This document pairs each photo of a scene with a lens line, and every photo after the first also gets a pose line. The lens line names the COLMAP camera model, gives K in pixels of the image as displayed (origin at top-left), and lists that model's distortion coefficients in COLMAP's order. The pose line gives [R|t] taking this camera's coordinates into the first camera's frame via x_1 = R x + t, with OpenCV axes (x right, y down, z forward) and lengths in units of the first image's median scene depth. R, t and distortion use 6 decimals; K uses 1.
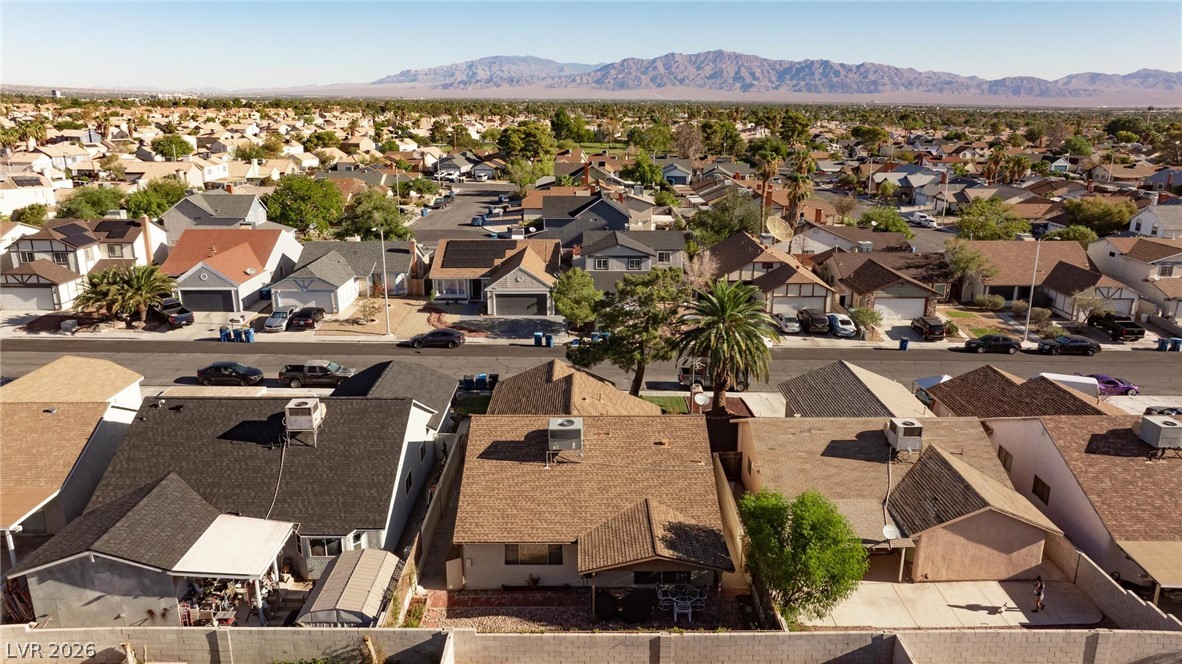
lens RADIAL K [[855.8, 0, 596.5], [0, 855.8, 329.5], [0, 0, 1]] dist [-0.033961, 0.031034]
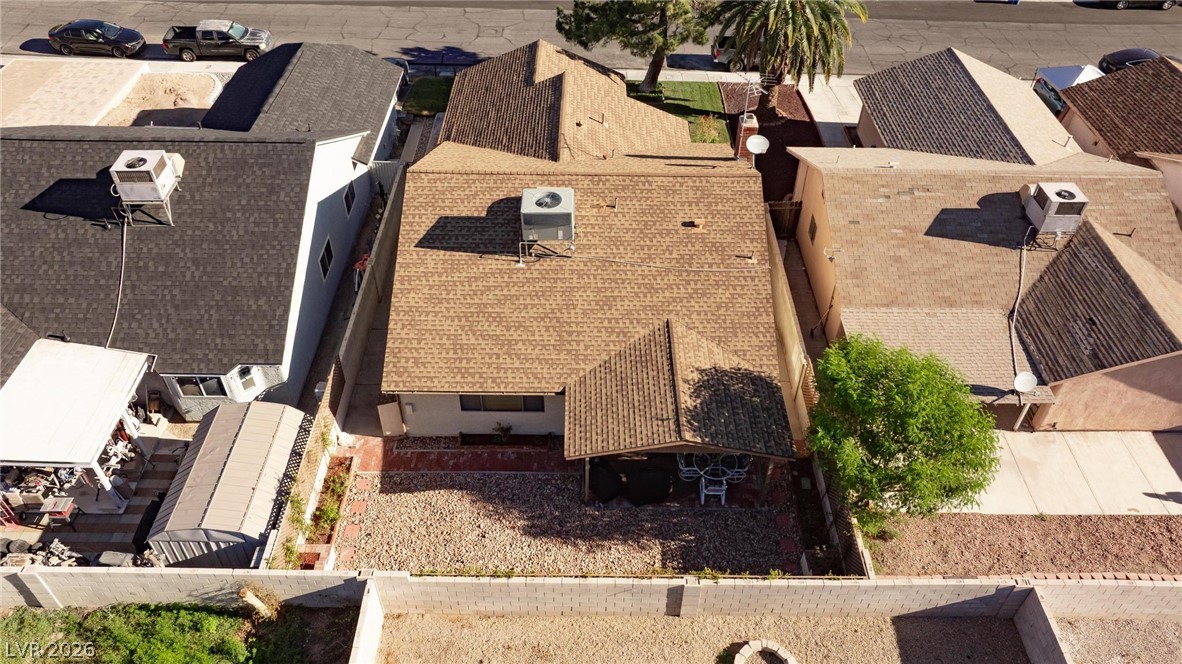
lens RADIAL K [[855.8, 0, 596.5], [0, 855.8, 329.5], [0, 0, 1]] dist [-0.033961, 0.031034]
pose [[0.999890, 0.014846, -0.000237, 0.002274], [-0.013132, 0.891642, 0.452551, -0.095223], [0.006930, -0.452498, 0.891738, 0.381294]]
